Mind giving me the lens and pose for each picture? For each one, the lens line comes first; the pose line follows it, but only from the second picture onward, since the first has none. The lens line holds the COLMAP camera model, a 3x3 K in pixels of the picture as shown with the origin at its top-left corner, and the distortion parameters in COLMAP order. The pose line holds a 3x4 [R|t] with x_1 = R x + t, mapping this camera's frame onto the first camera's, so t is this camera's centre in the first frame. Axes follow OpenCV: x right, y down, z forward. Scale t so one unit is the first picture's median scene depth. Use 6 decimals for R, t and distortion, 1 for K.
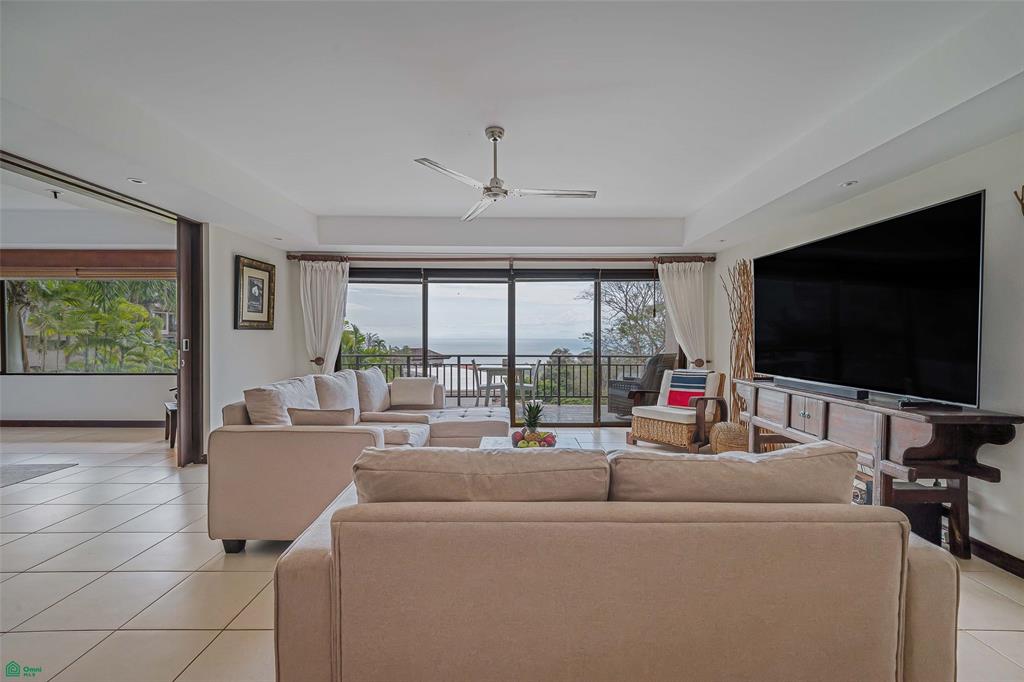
lens RADIAL K [[426.5, 0, 513.2], [0, 426.5, 342.7], [0, 0, 1]] dist [0.008872, -0.000293]
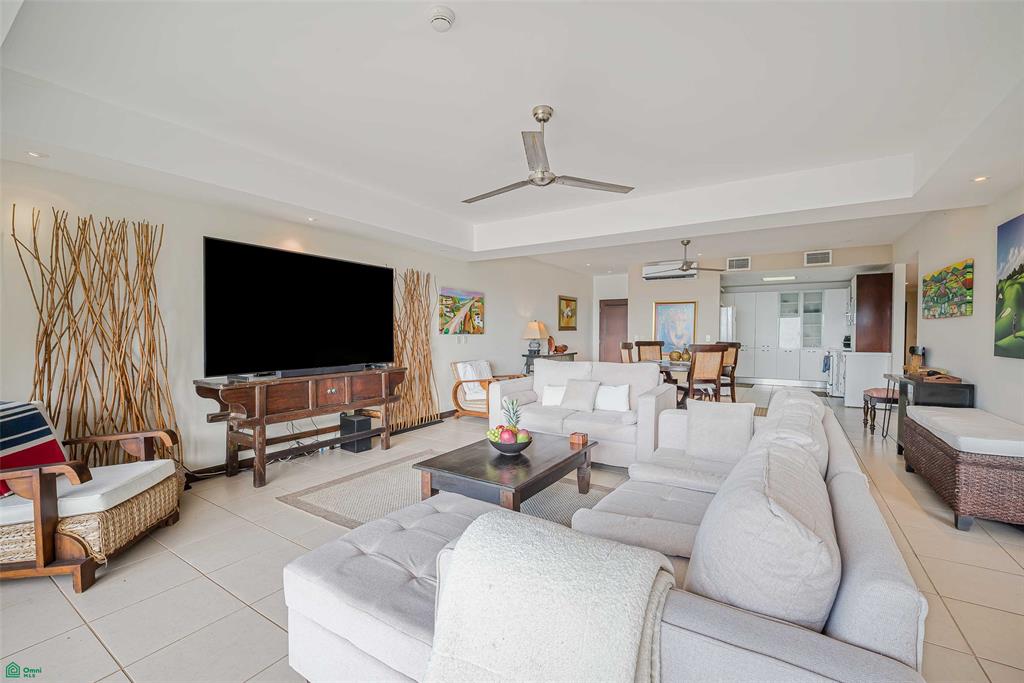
lens RADIAL K [[430.7, 0, 514.0], [0, 430.7, 342.3], [0, 0, 1]] dist [0.015537, -0.013159]
pose [[-0.839271, -0.016480, 0.543463, -0.279227], [0.006028, 0.999197, 0.039608, -0.017950], [-0.543680, 0.036517, -0.838498, 1.007146]]
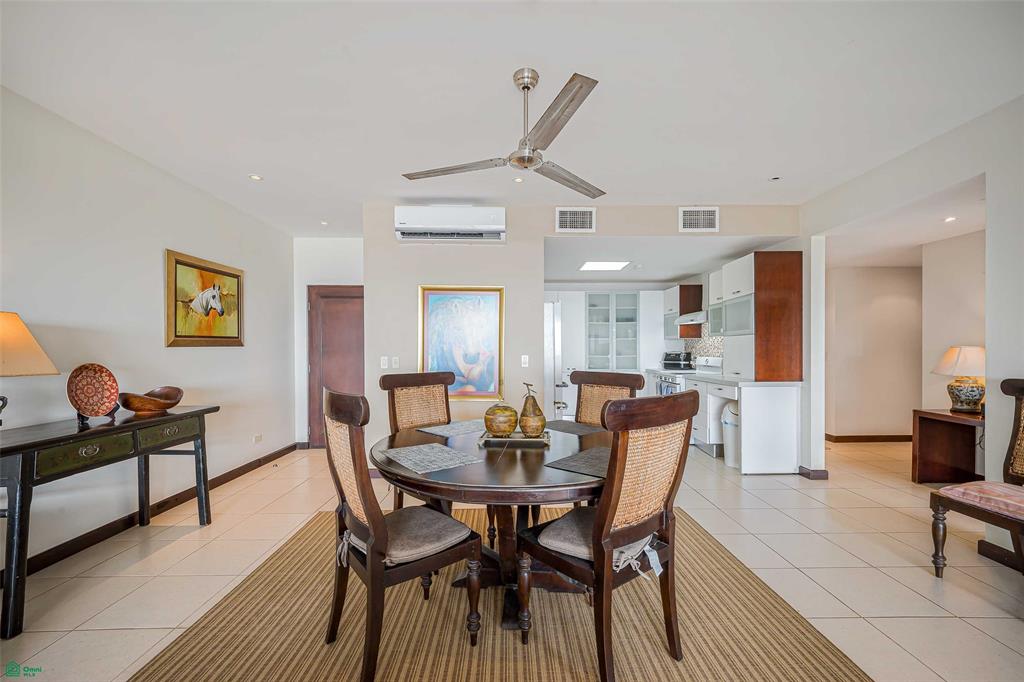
lens RADIAL K [[420.6, 0, 518.9], [0, 420.6, 351.7], [0, 0, 1]] dist [0.020095, -0.012067]
pose [[-0.999875, 0.000976, -0.015763, -0.002418], [0.000611, 0.999733, 0.023120, -0.002080], [0.015781, 0.023108, -0.999608, 0.110767]]
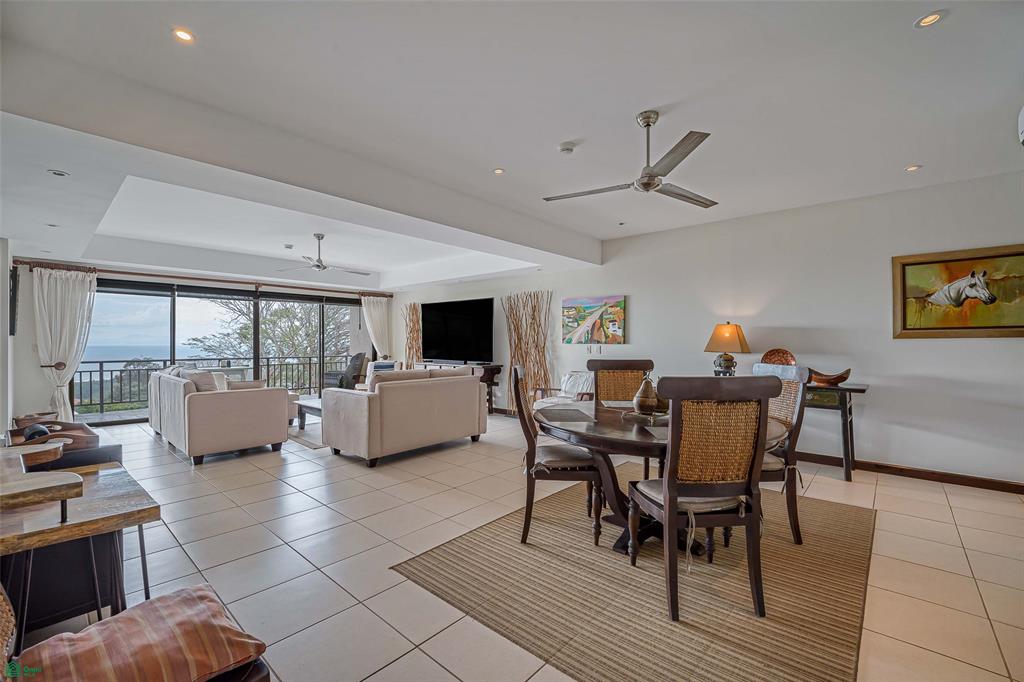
lens RADIAL K [[430.7, 0, 514.0], [0, 430.7, 341.8], [0, 0, 1]] dist [0.015537, -0.013159]
pose [[0.668950, -0.002377, 0.743303, -0.492890], [0.013412, 0.999871, -0.008873, 0.008035], [-0.743186, 0.015905, 0.668896, -0.515760]]
